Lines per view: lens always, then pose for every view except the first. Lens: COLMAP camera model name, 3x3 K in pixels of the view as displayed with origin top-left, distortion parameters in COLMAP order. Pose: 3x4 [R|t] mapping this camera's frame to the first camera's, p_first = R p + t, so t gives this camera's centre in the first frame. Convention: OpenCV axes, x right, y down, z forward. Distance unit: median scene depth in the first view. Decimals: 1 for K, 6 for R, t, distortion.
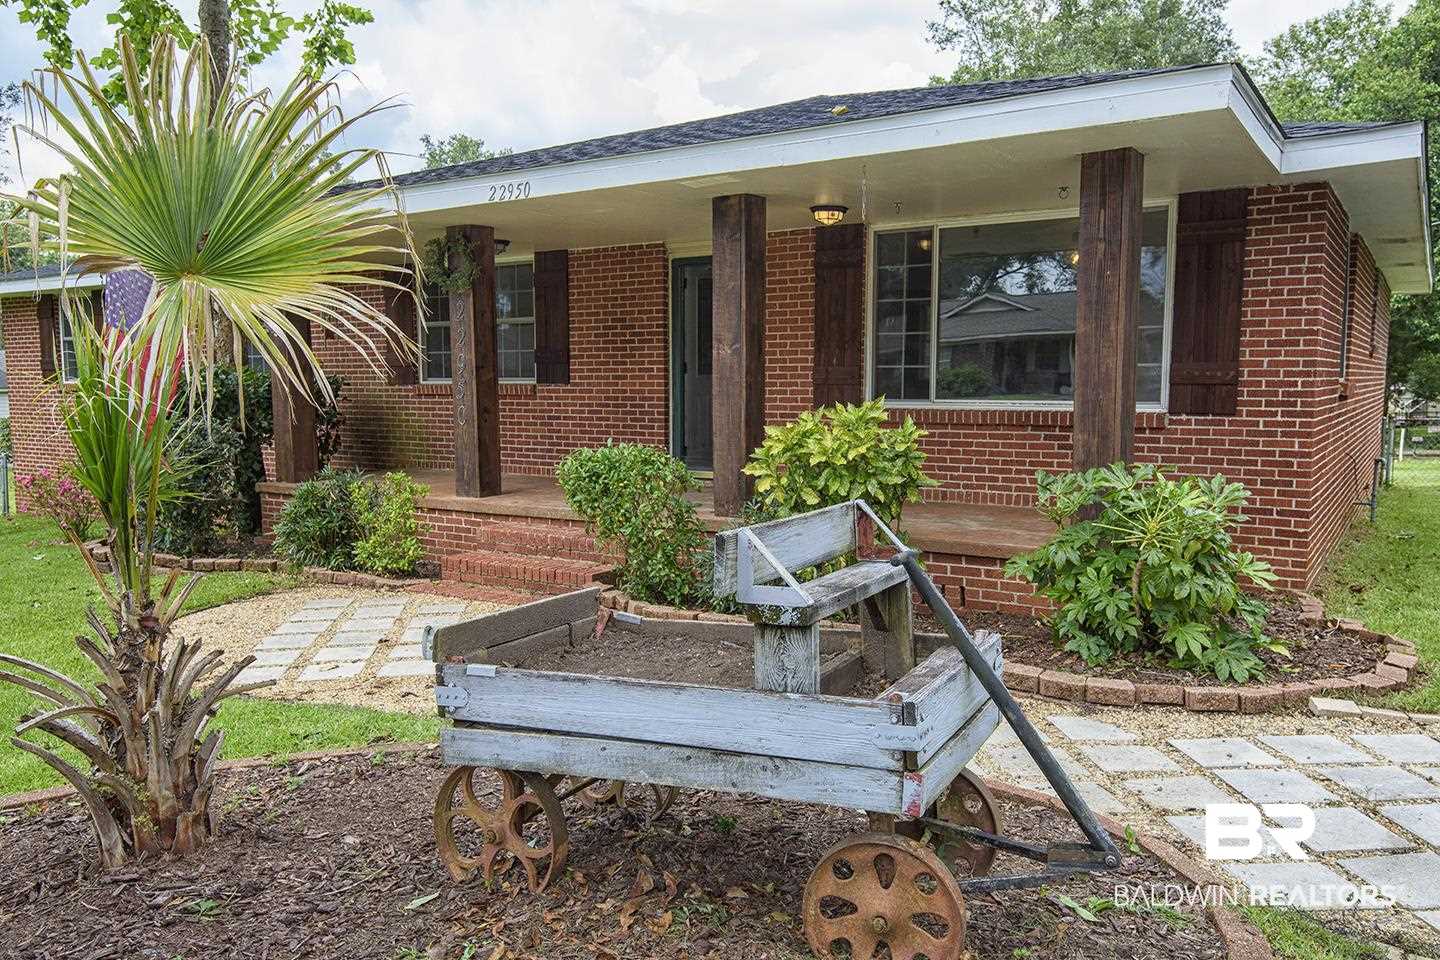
lens RADIAL K [[1067.8, 0, 720.0], [0, 1067.8, 480.0], [0, 0, 1]] dist [0.033935, -0.002073]
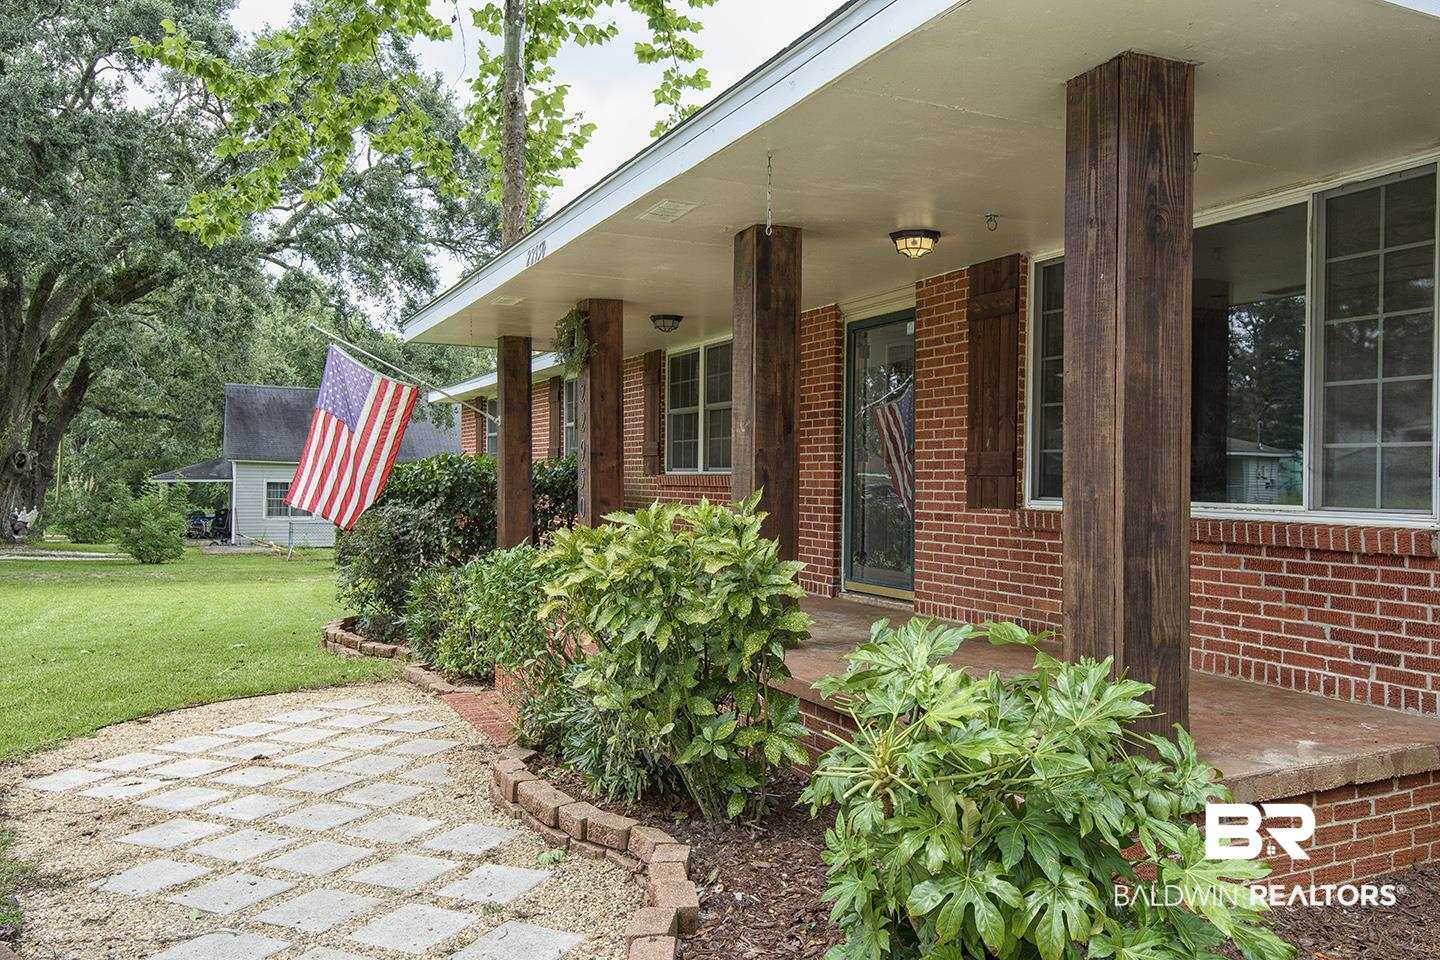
lens RADIAL K [[1067.8, 0, 720.0], [0, 1067.8, 480.0], [0, 0, 1]] dist [0.033935, -0.002073]
pose [[0.861301, 0.009670, -0.508003, 0.352397], [-0.055154, 0.995690, -0.074560, -0.024664], [0.505093, 0.092237, 0.858122, 0.312910]]
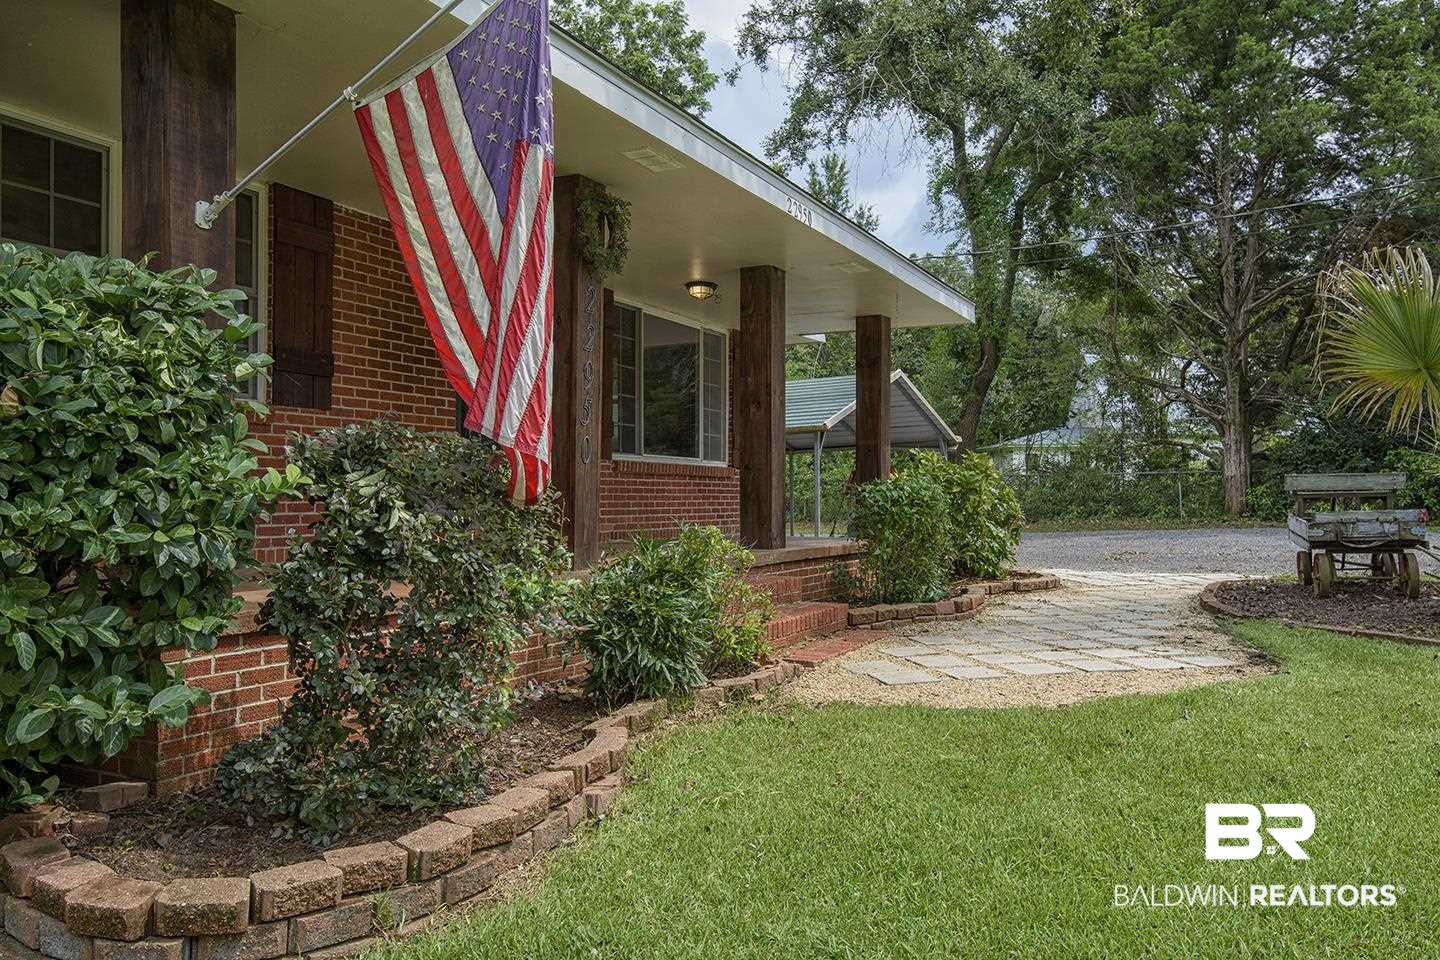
lens RADIAL K [[1067.8, 0, 720.0], [0, 1067.8, 480.0], [0, 0, 1]] dist [0.033935, -0.002073]
pose [[-0.099924, 0.018110, 0.994830, -0.935985], [0.089306, 0.995962, -0.009161, -0.027097], [-0.990979, 0.087929, -0.101138, 0.993738]]
